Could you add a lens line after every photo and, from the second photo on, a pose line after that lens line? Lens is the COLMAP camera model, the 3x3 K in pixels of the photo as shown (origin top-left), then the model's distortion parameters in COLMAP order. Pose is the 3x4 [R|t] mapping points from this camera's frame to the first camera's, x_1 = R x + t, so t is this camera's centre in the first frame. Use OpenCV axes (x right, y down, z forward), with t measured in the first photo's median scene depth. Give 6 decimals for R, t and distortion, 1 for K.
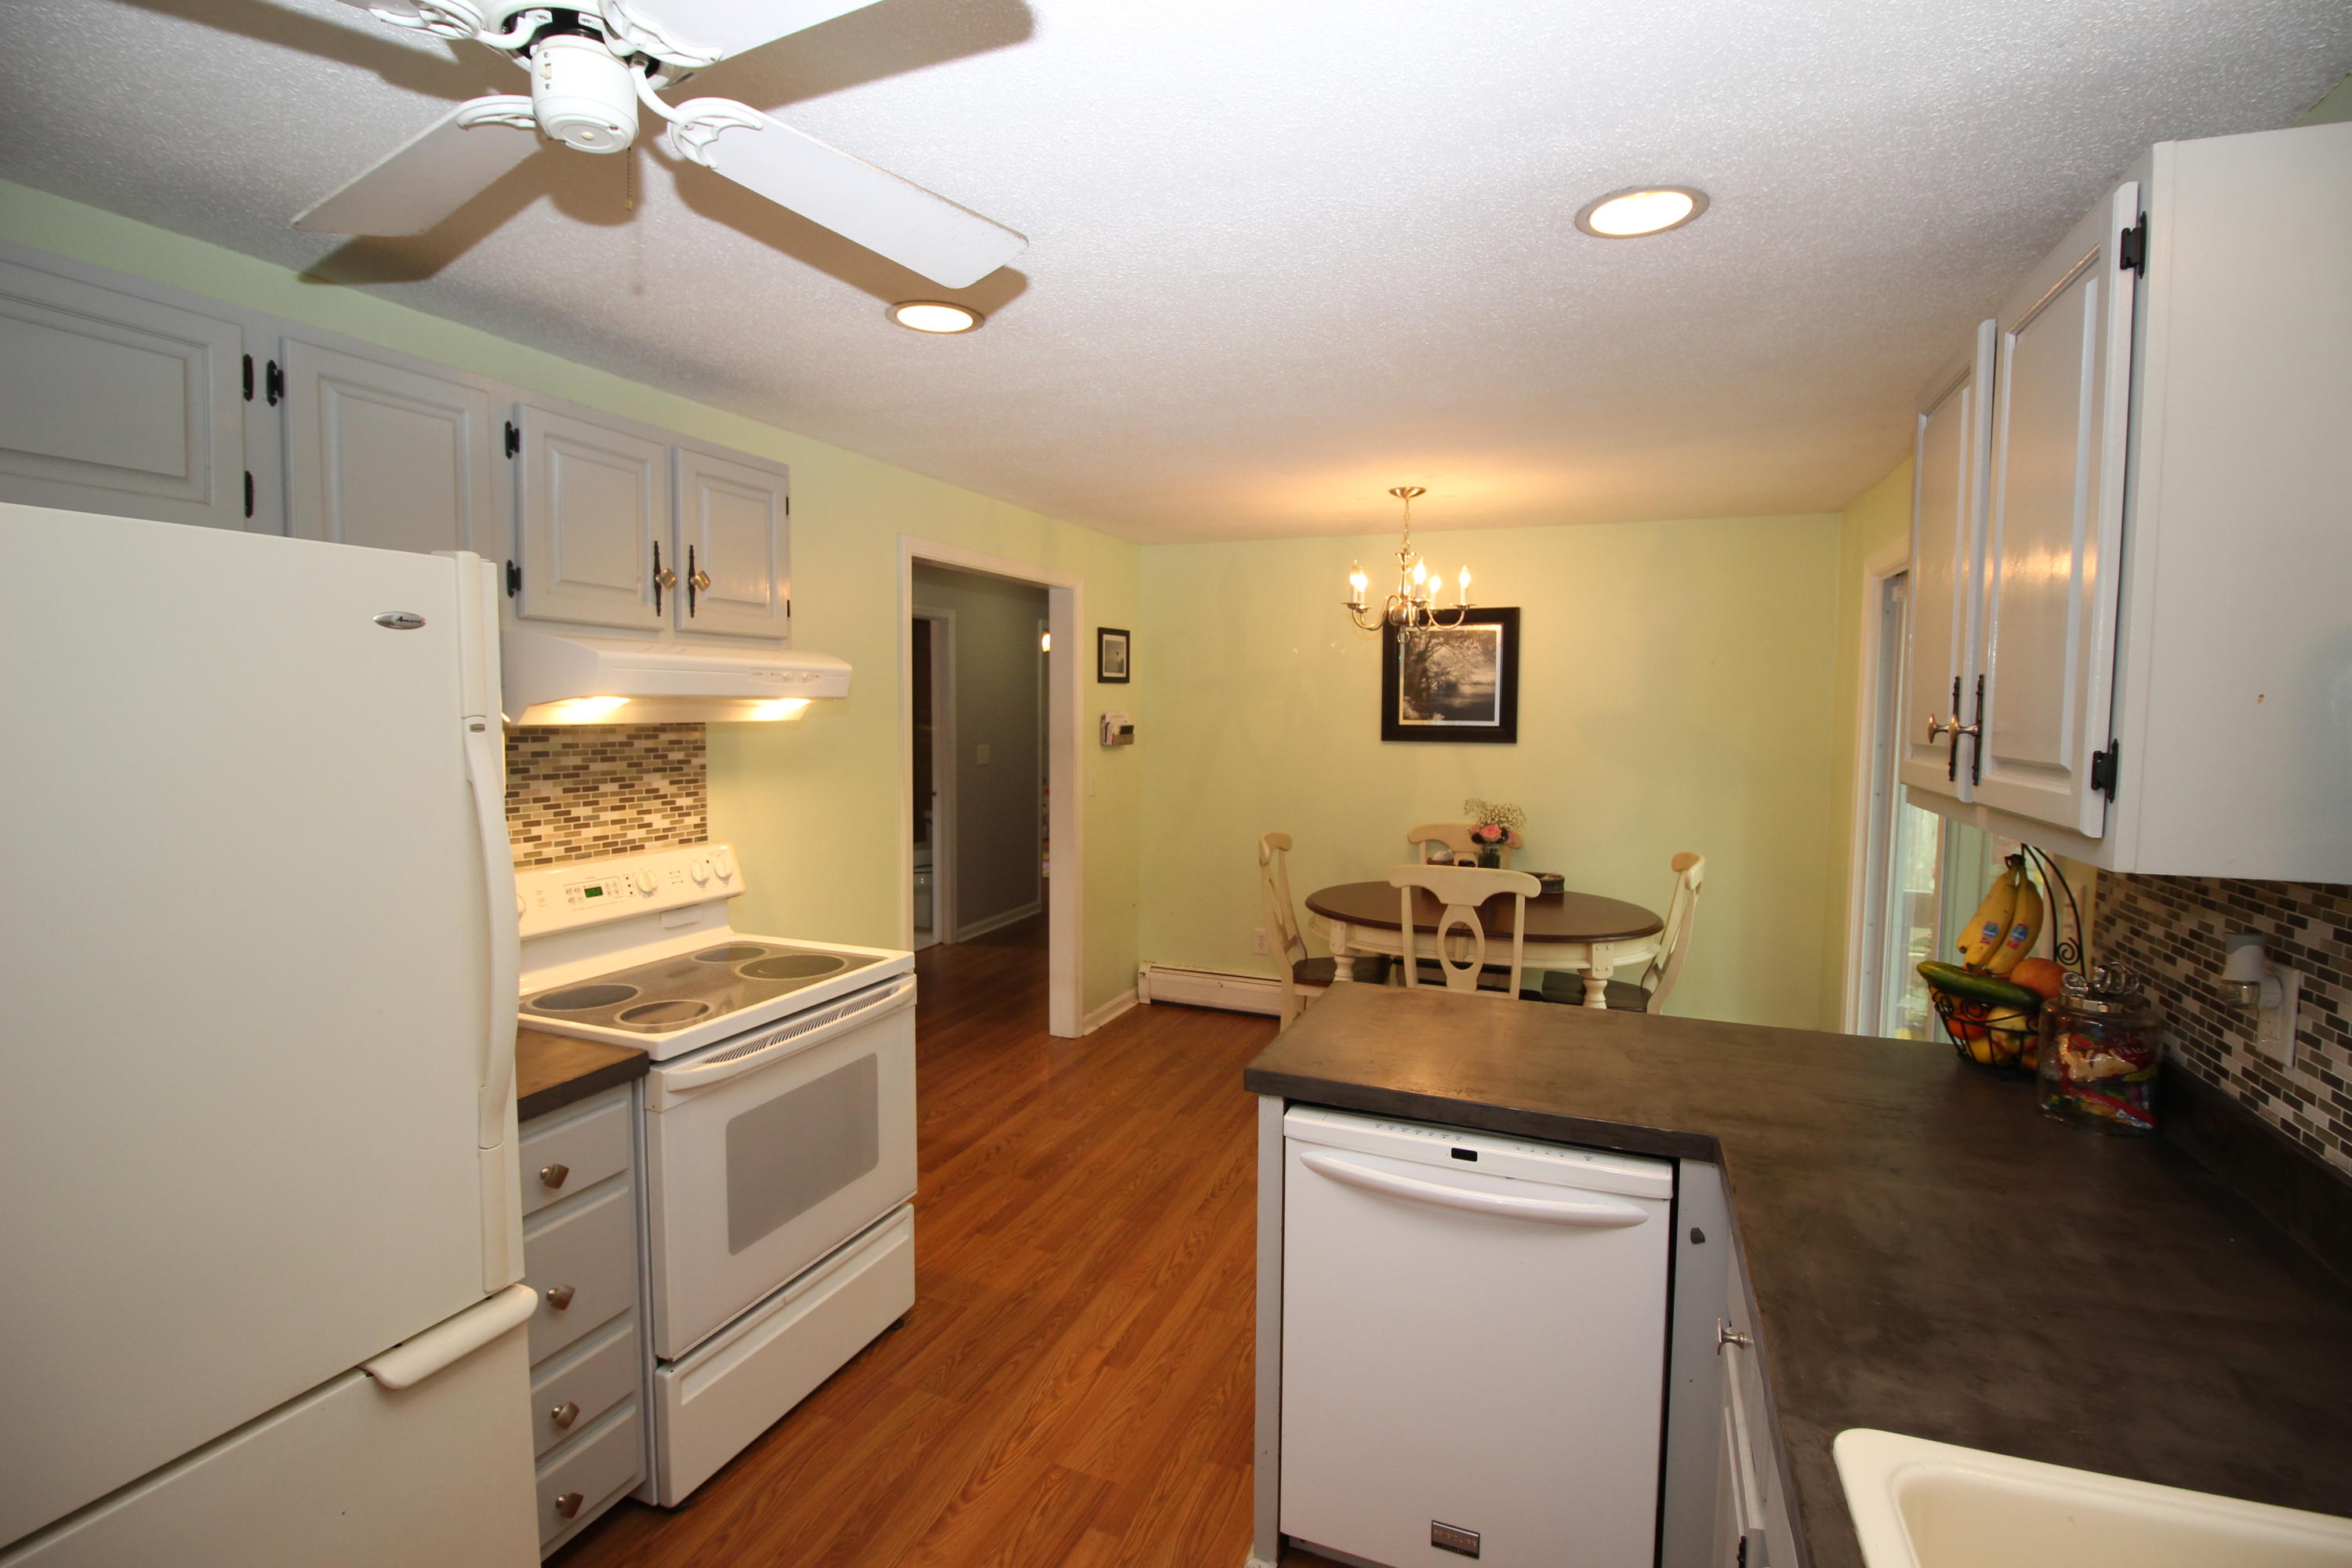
lens RADIAL K [[1084.0, 0, 1172.7], [0, 1084.0, 774.7], [0, 0, 1]] dist [-0.025917, -0.000532]
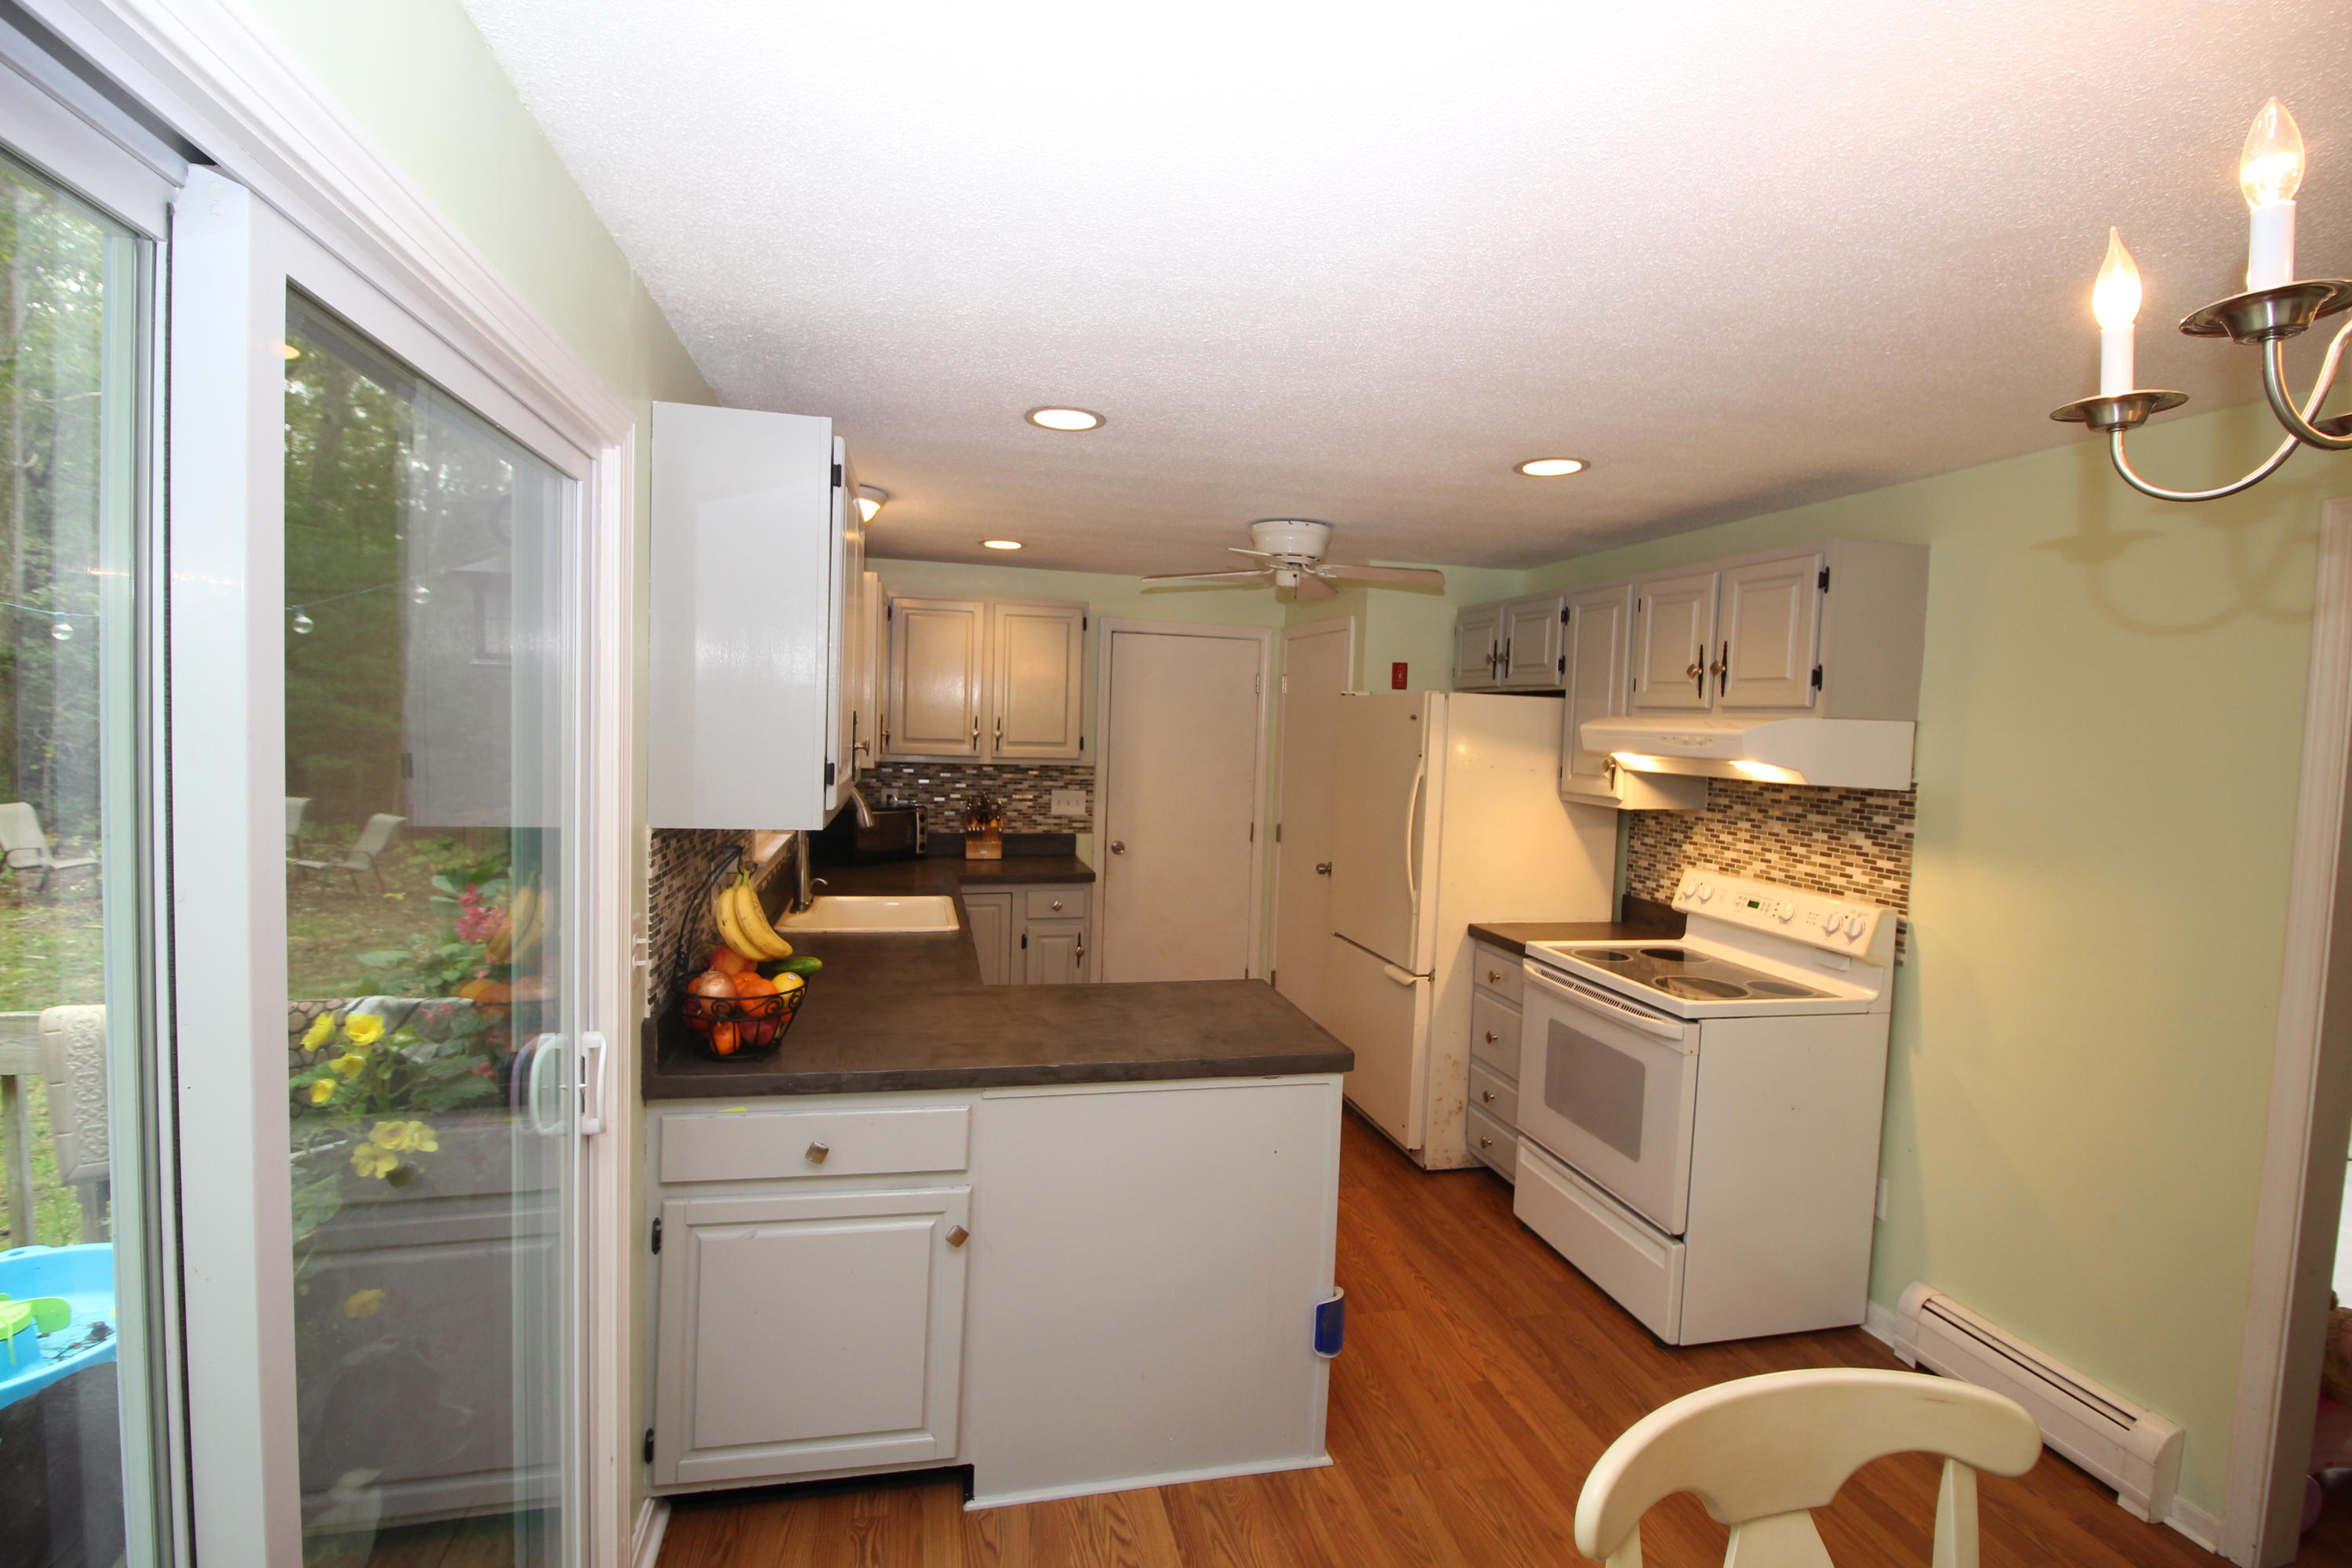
lens RADIAL K [[1084.0, 0, 1172.7], [0, 1084.0, 774.7], [0, 0, 1]] dist [-0.025917, -0.000532]
pose [[-0.816429, -0.007688, -0.577395, 0.783307], [-0.080375, 0.991691, 0.100444, -0.120892], [0.571825, 0.128414, -0.810263, 1.566266]]
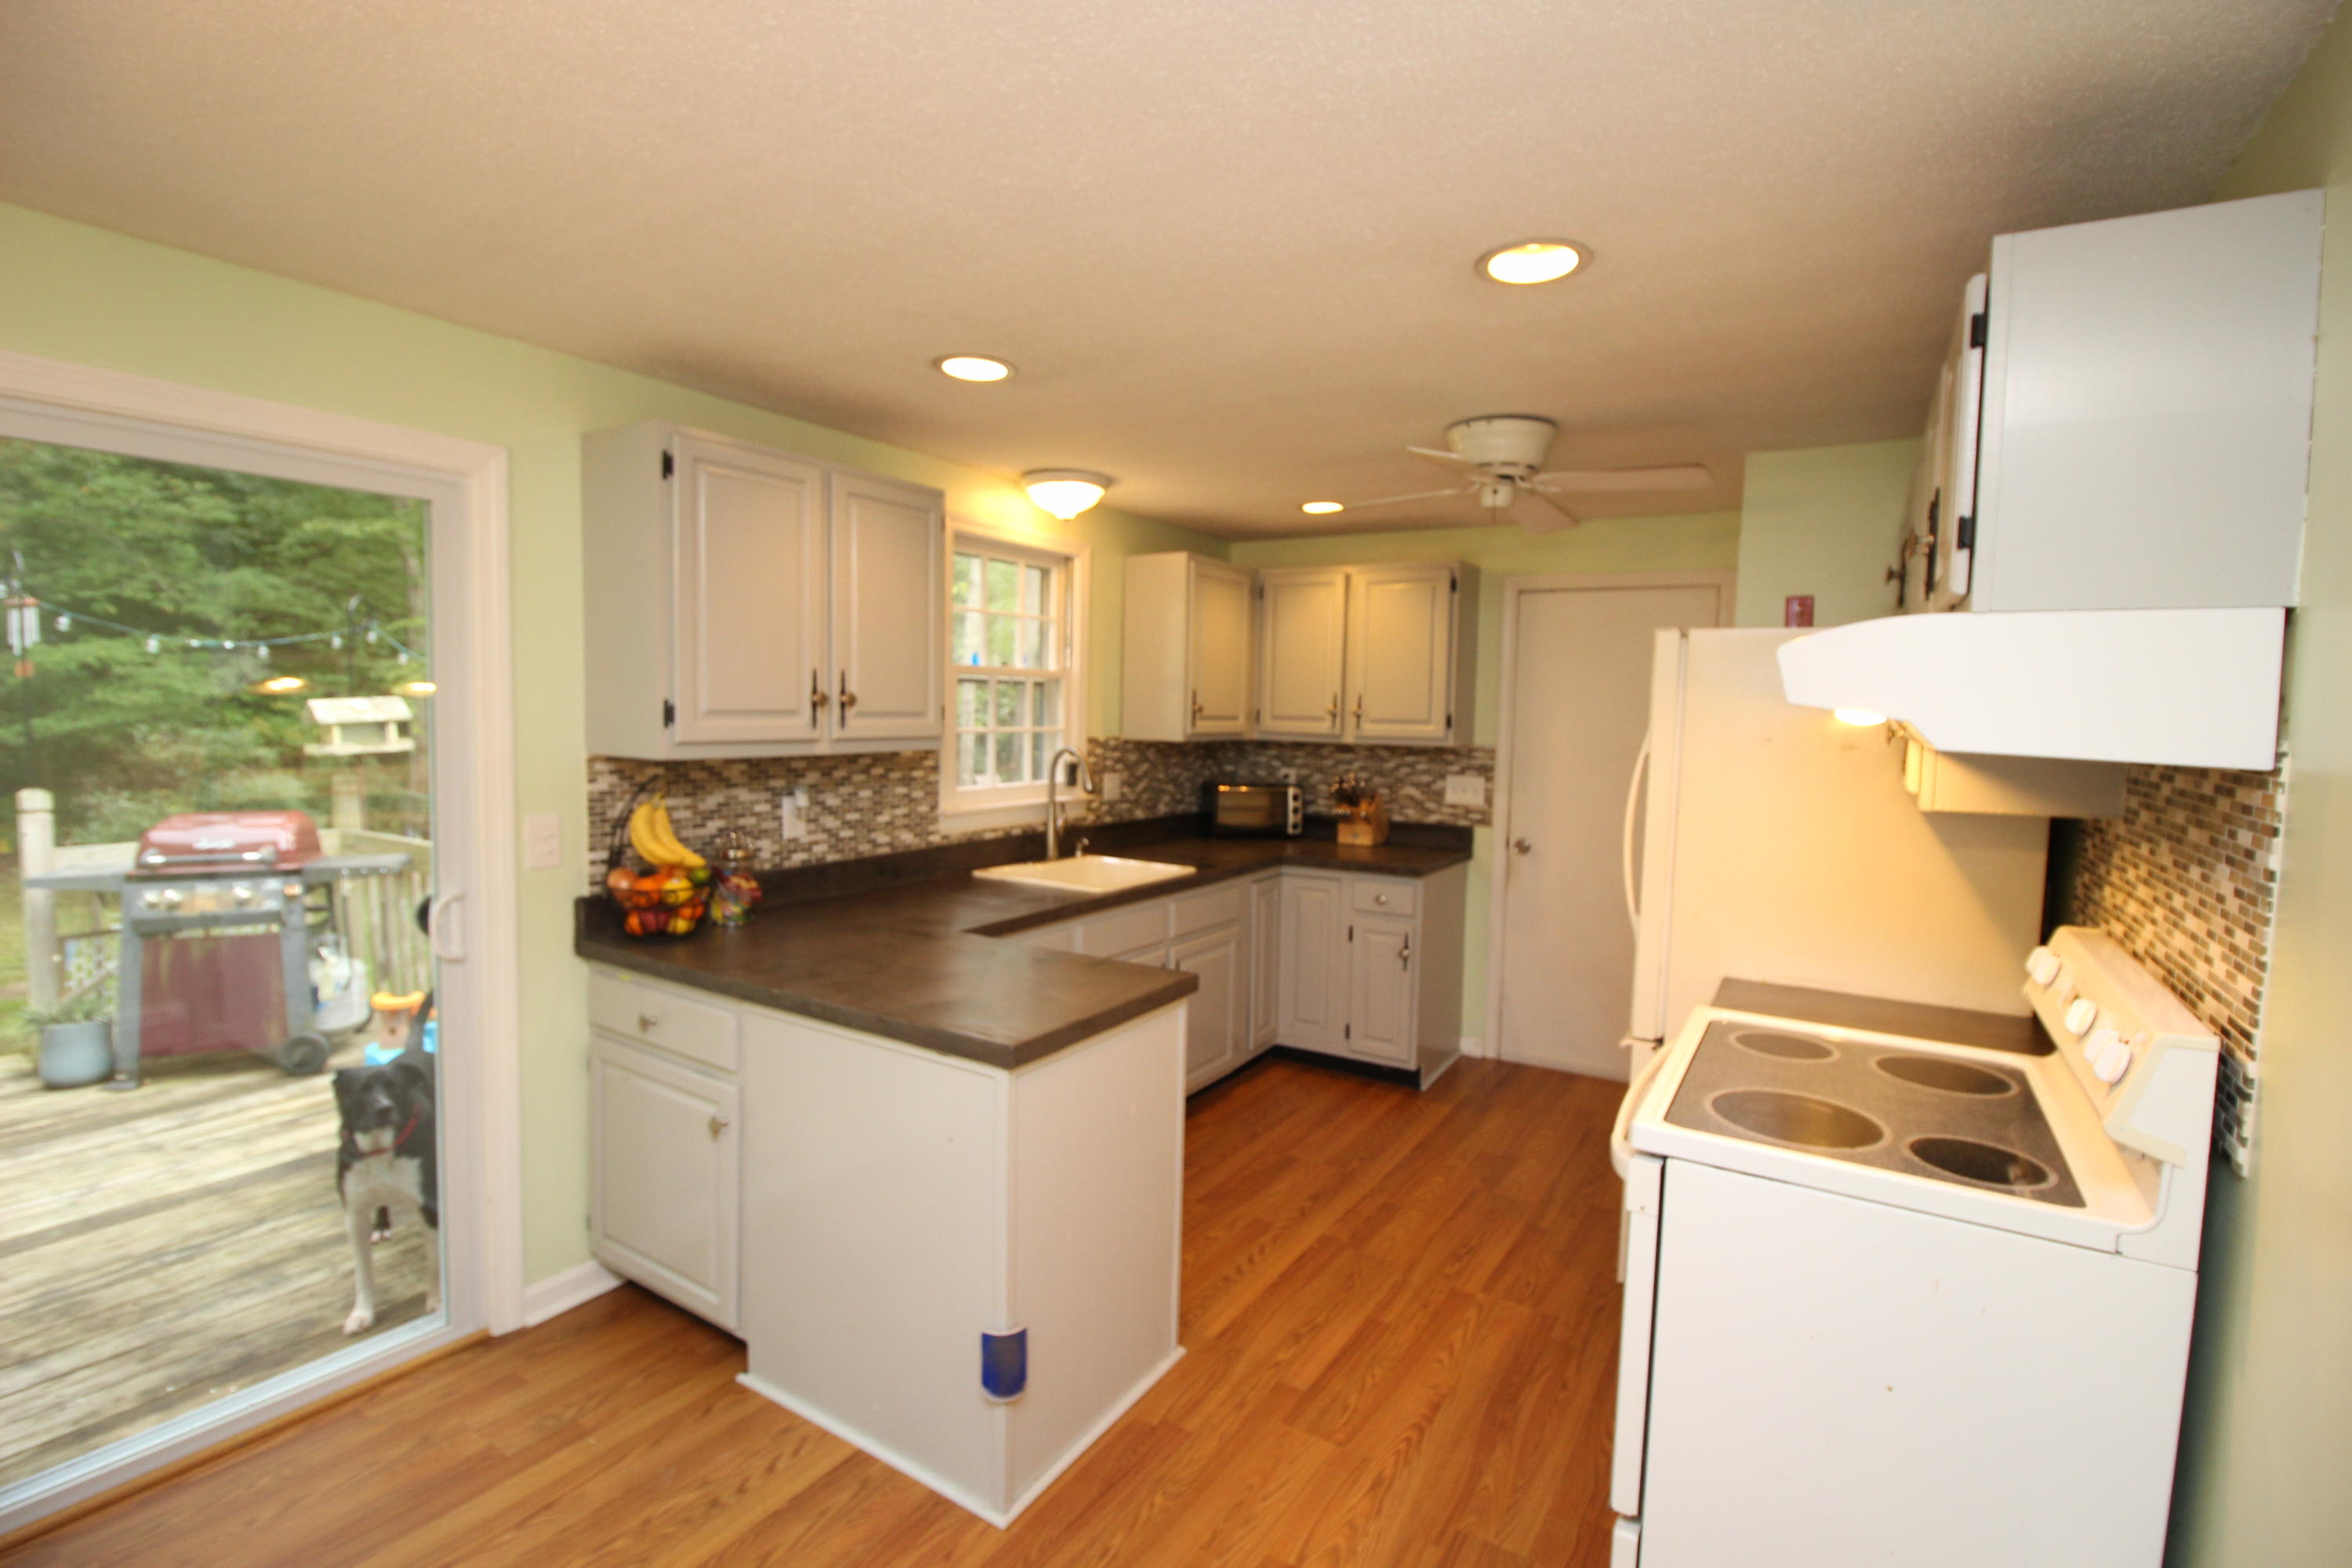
lens RADIAL K [[1084.0, 0, 1172.7], [0, 1084.0, 774.7], [0, 0, 1]] dist [-0.025917, -0.000532]
pose [[-0.985172, -0.042820, 0.166139, -0.079726], [-0.020267, 0.990620, 0.135137, -0.105932], [-0.170367, 0.129766, -0.976799, 1.643698]]
